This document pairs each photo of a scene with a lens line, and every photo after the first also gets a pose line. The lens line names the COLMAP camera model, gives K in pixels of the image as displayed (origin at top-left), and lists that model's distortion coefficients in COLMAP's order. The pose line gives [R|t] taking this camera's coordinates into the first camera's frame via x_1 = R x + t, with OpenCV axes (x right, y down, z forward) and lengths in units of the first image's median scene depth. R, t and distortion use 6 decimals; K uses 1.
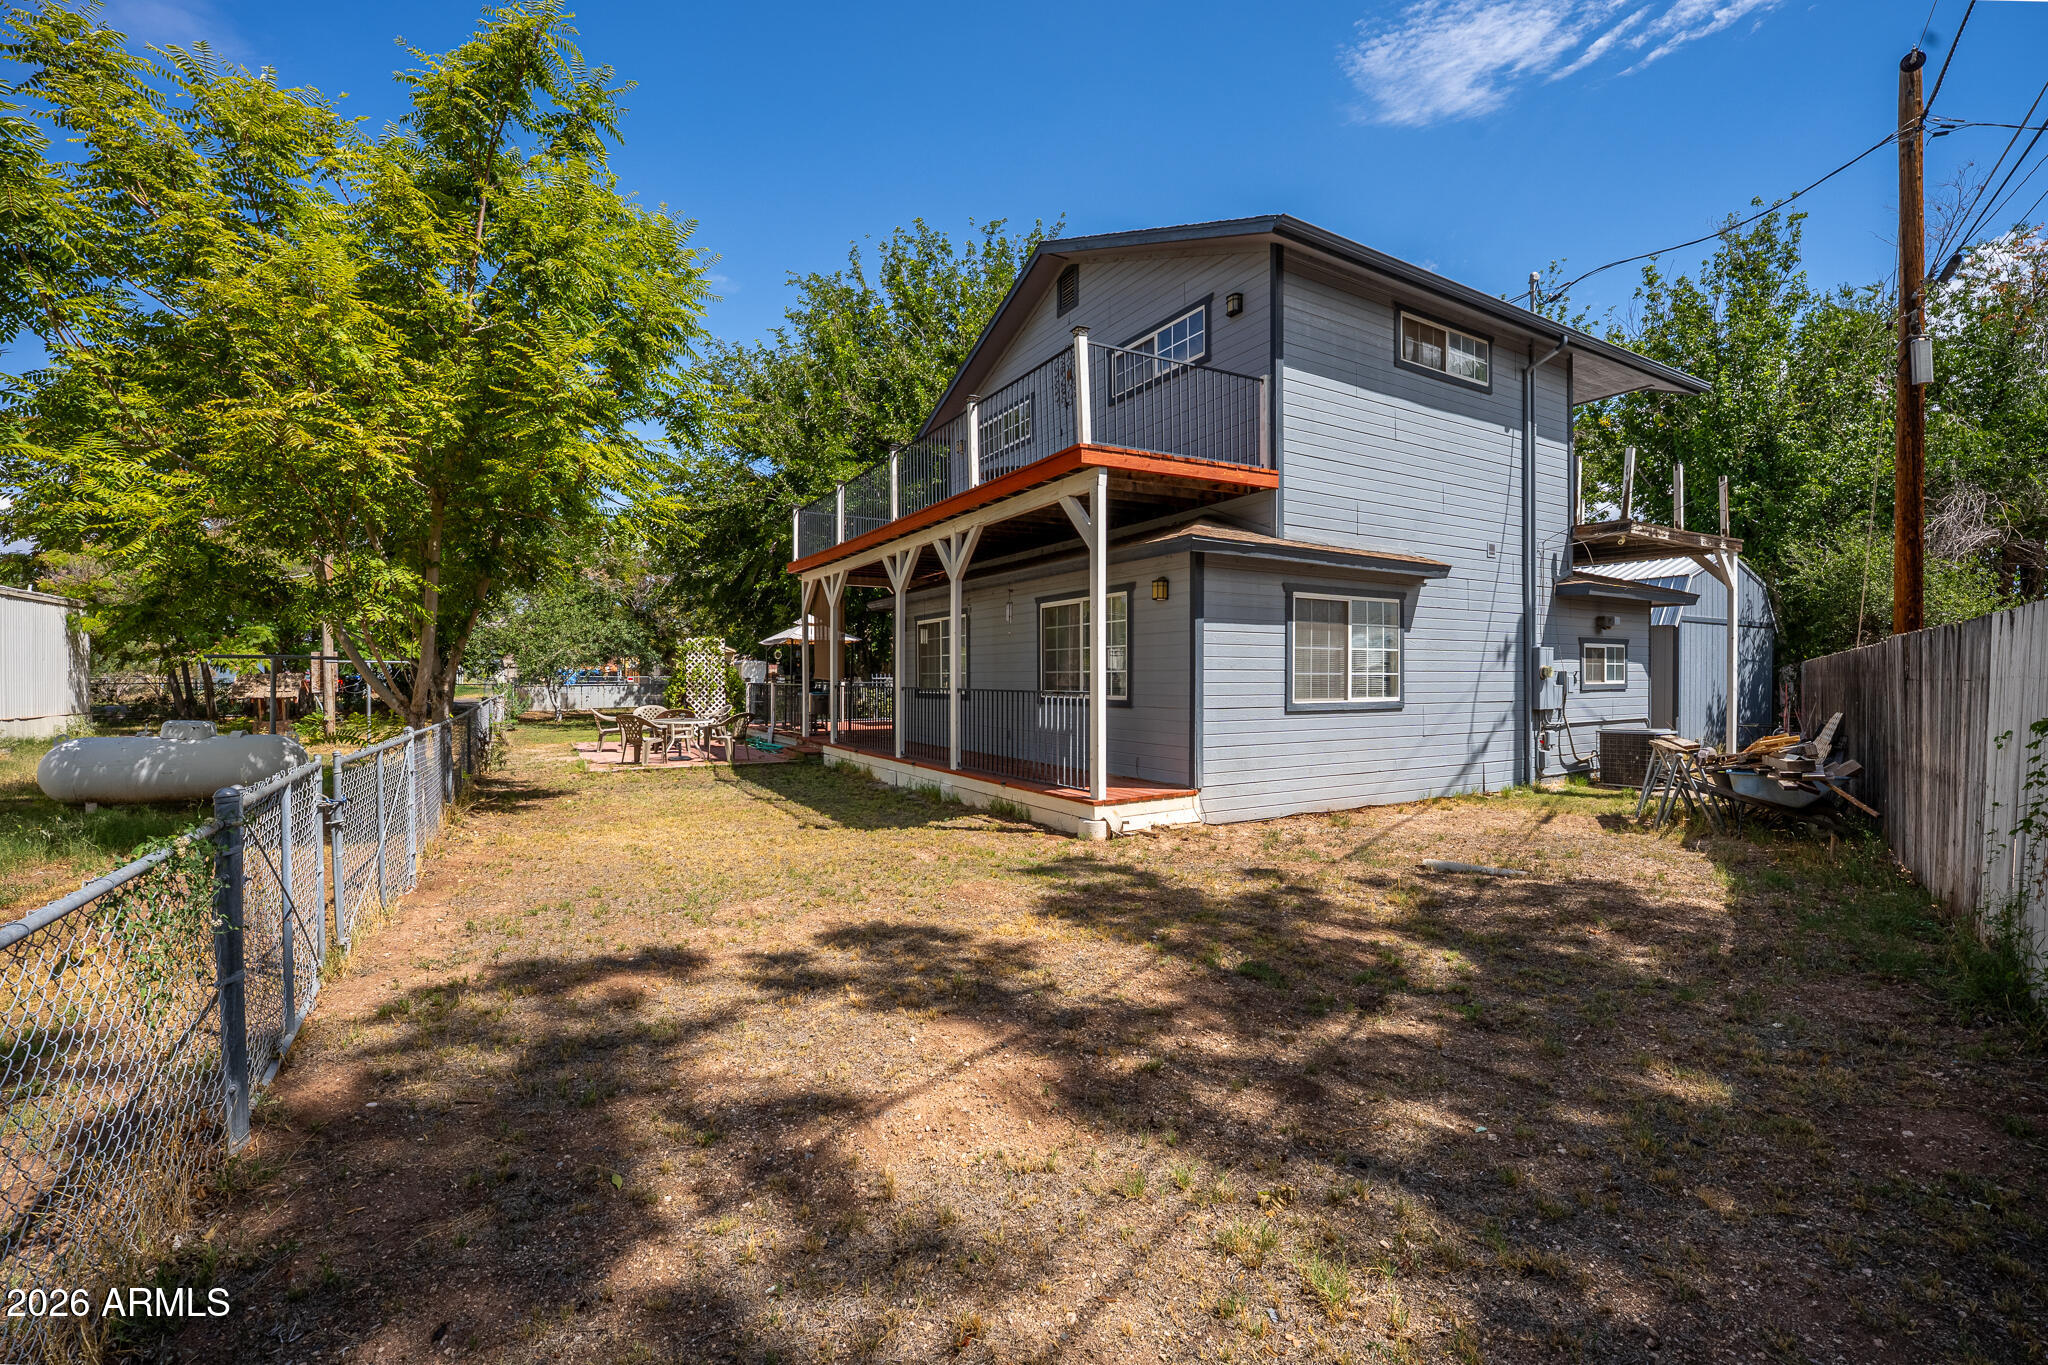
lens RADIAL K [[840.2, 0, 1024.0], [0, 840.2, 682.5], [0, 0, 1]] dist [-0.031068, 0.000333]
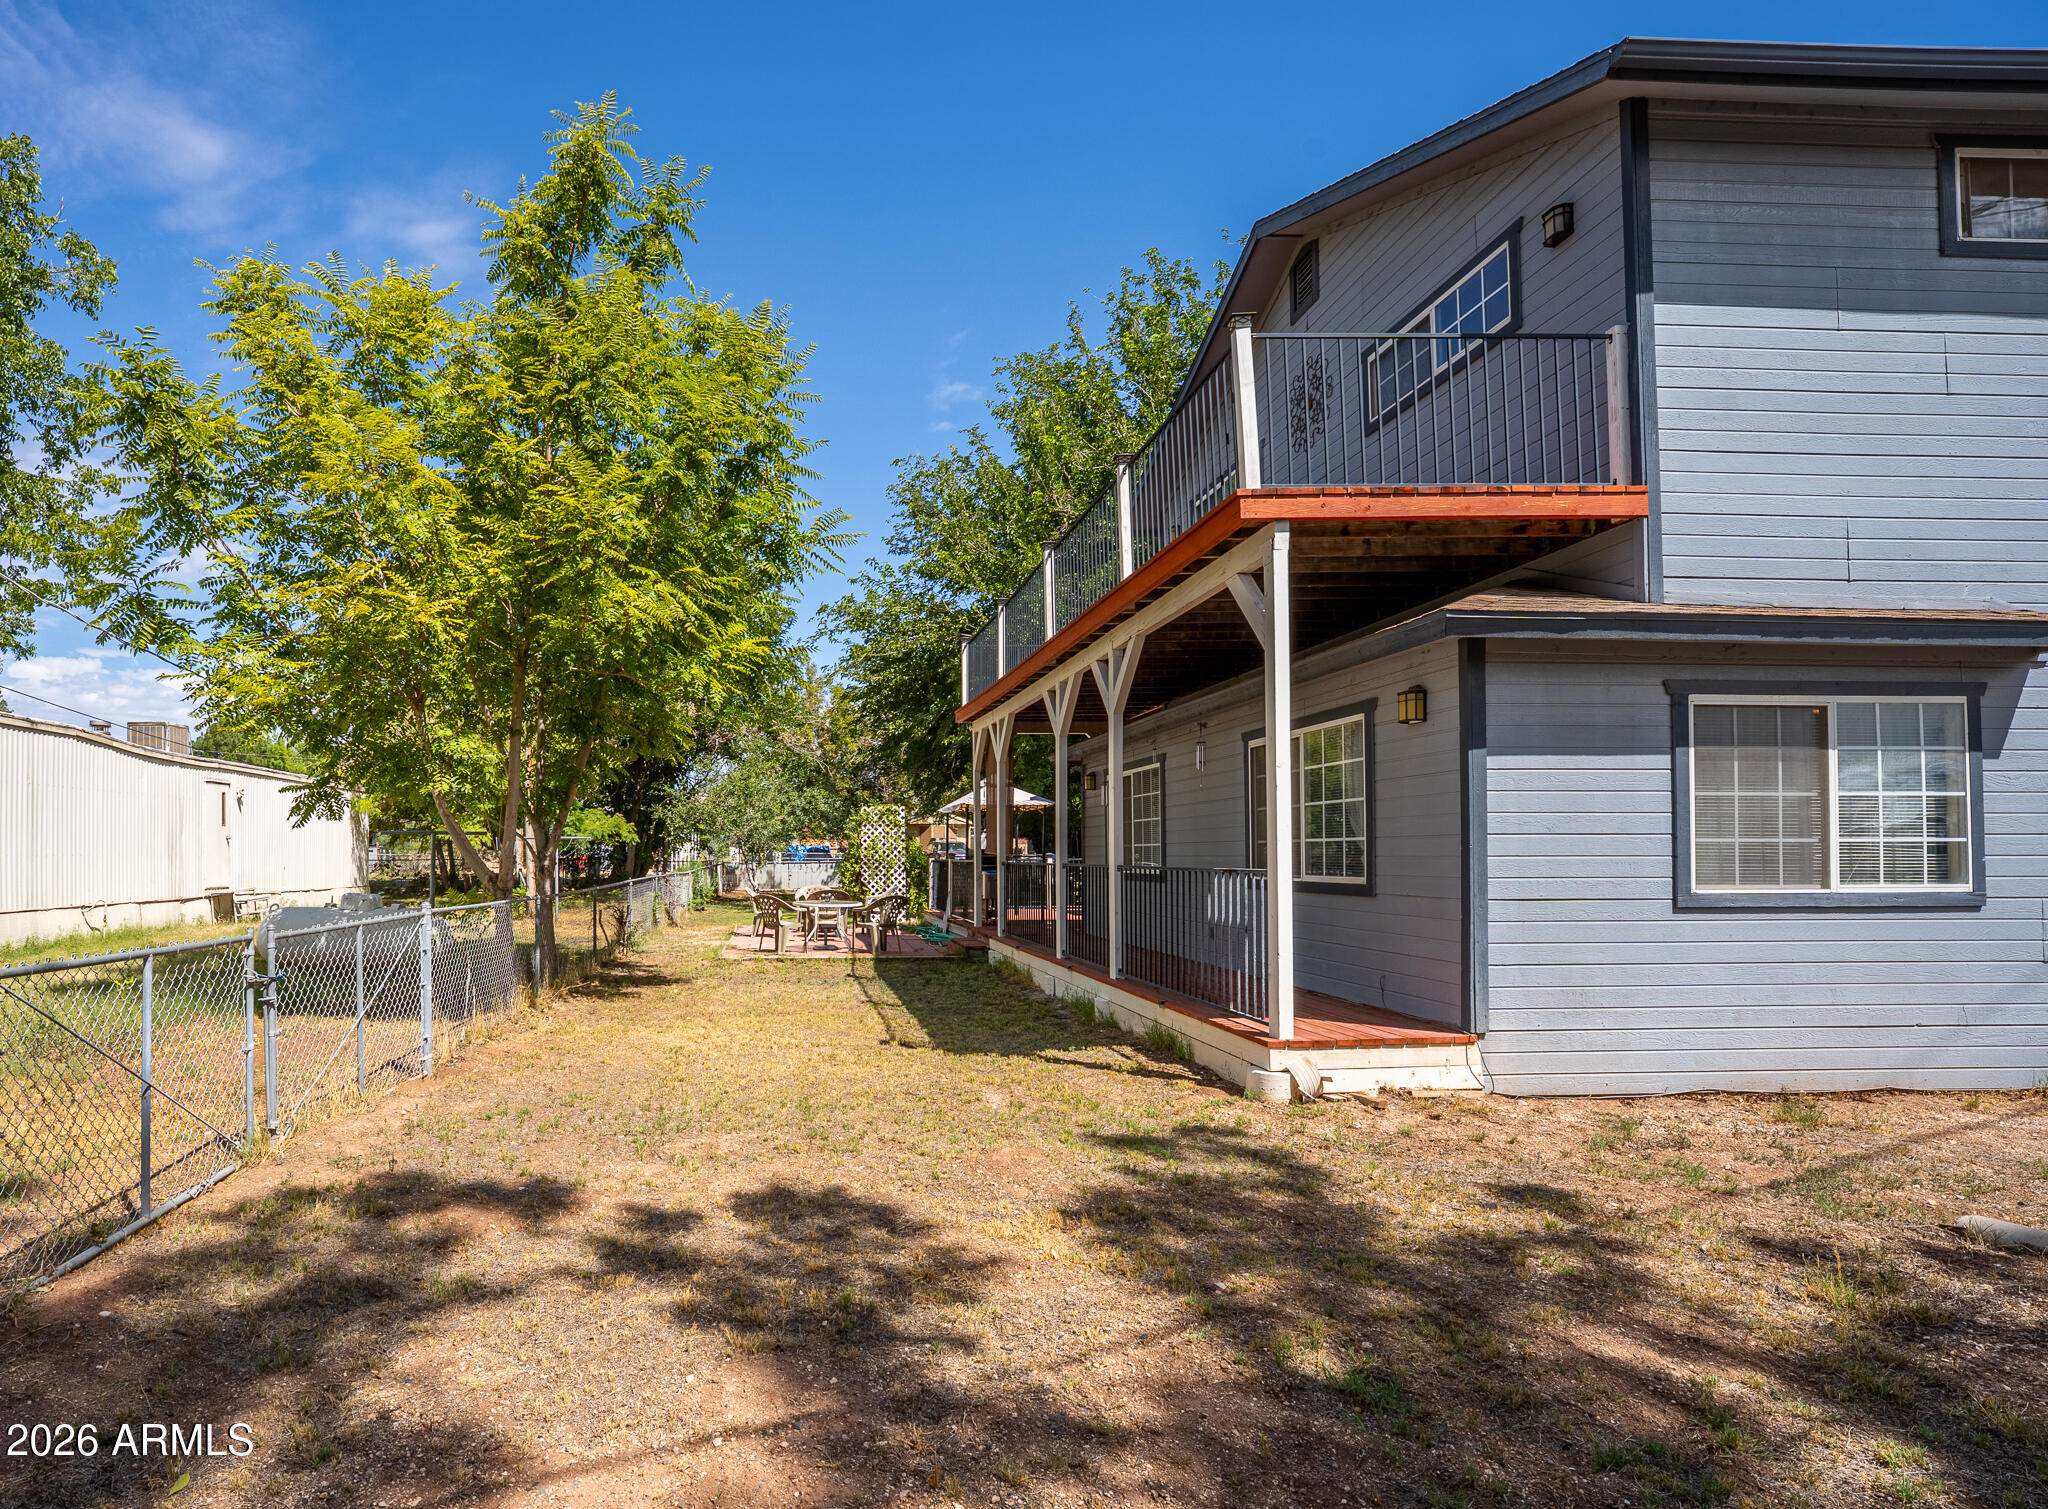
lens RADIAL K [[986.1, 0, 1024.2], [0, 986.1, 841.5], [0, 0, 1]] dist [-0.034495, 0.007791]
pose [[0.877614, -0.010219, -0.479259, 0.252716], [-0.000725, 0.999743, -0.022644, 0.005737], [0.479368, 0.020220, 0.877381, 0.224572]]
